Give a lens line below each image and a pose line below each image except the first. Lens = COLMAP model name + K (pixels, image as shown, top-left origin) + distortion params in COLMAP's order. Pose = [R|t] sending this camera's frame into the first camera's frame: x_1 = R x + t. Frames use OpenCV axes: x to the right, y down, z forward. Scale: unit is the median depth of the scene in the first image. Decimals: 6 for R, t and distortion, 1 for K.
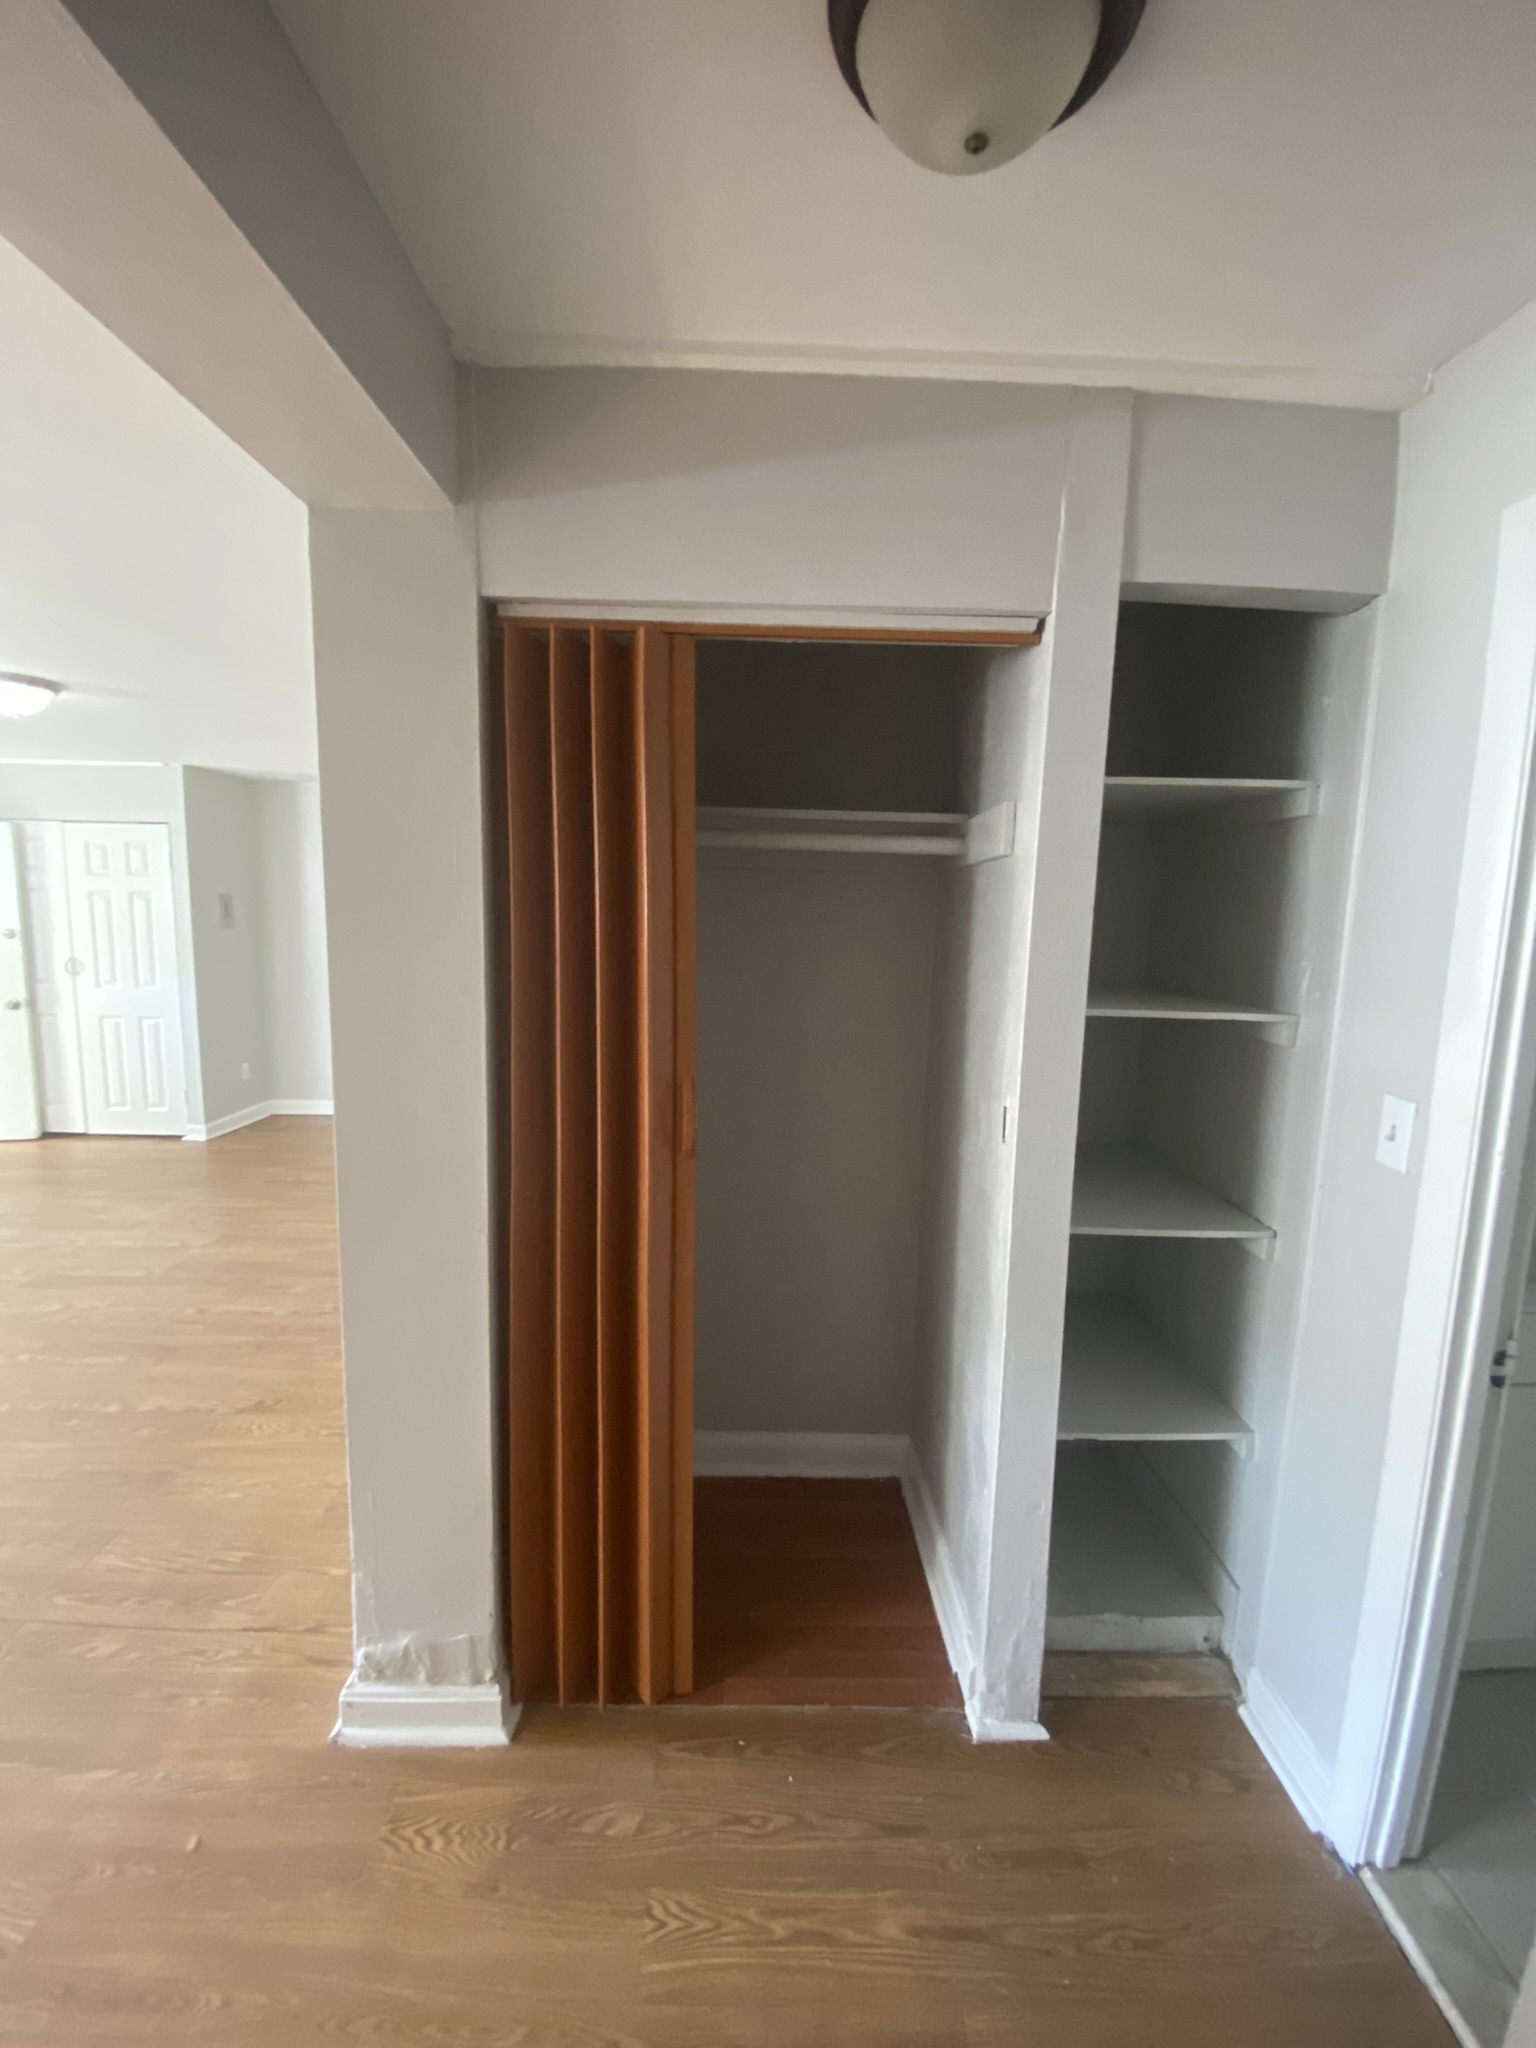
lens RADIAL K [[822.3, 0, 762.8], [0, 822.3, 1021.2], [0, 0, 1]] dist [-0.009372, -0.000241]
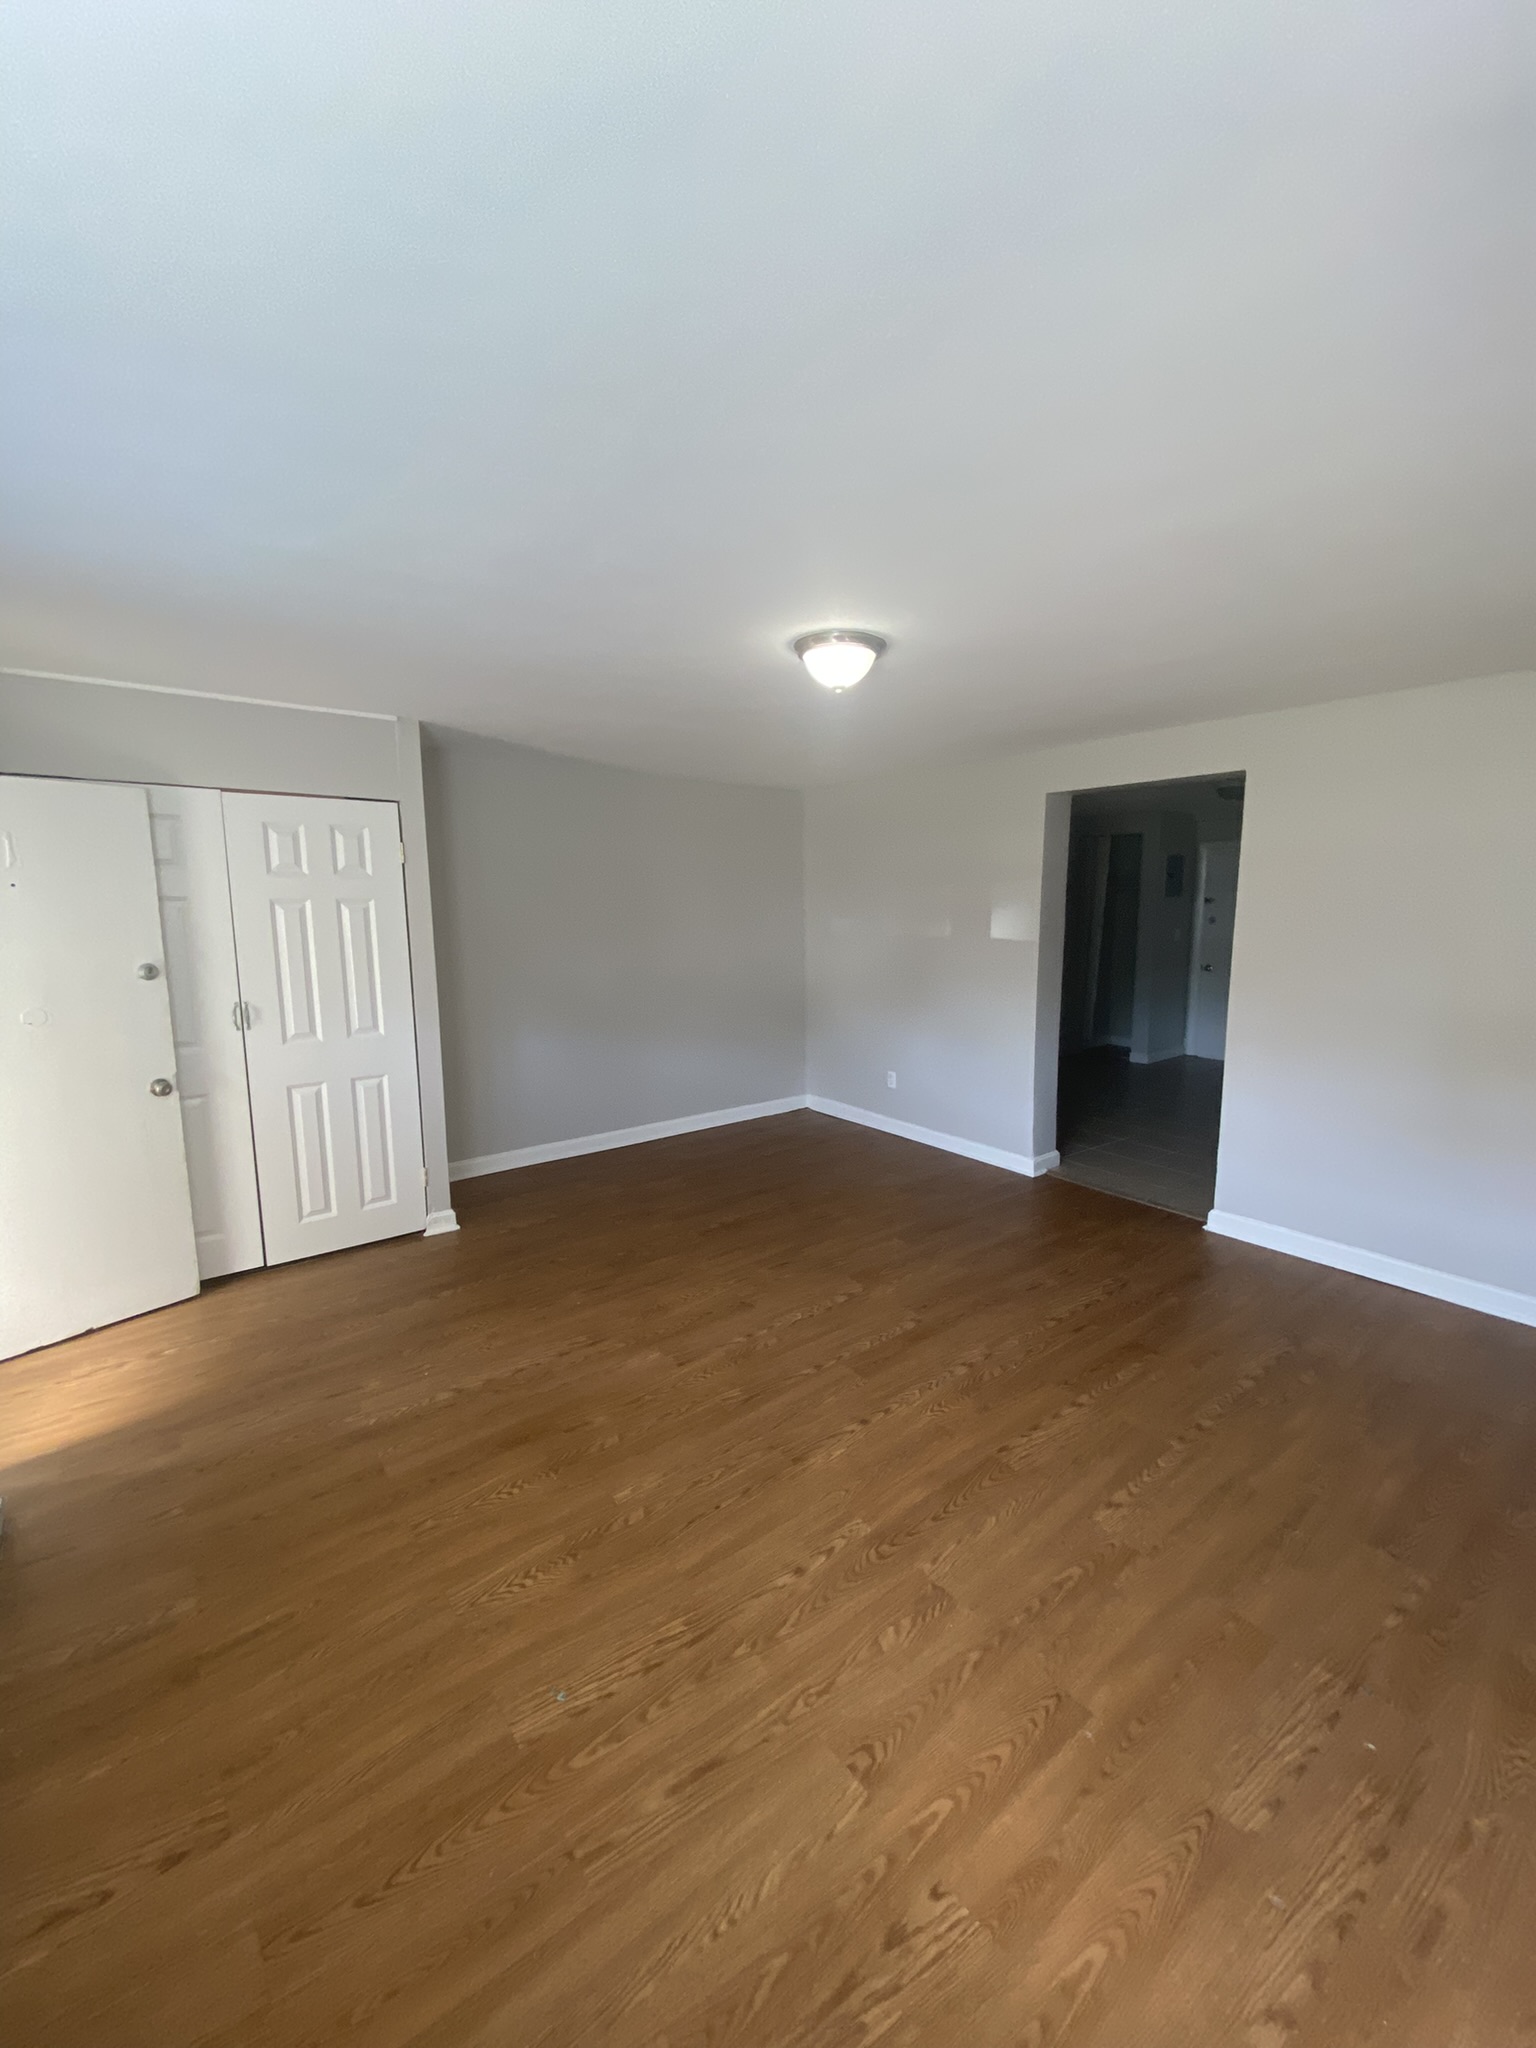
lens RADIAL K [[822.3, 0, 761.9], [0, 822.3, 1019.9], [0, 0, 1]] dist [-0.009372, -0.000241]
pose [[0.815122, -0.117926, 0.567160, -0.899057], [0.108625, 0.992809, 0.050313, -0.053218], [-0.569014, 0.020597, 0.822070, 0.234680]]
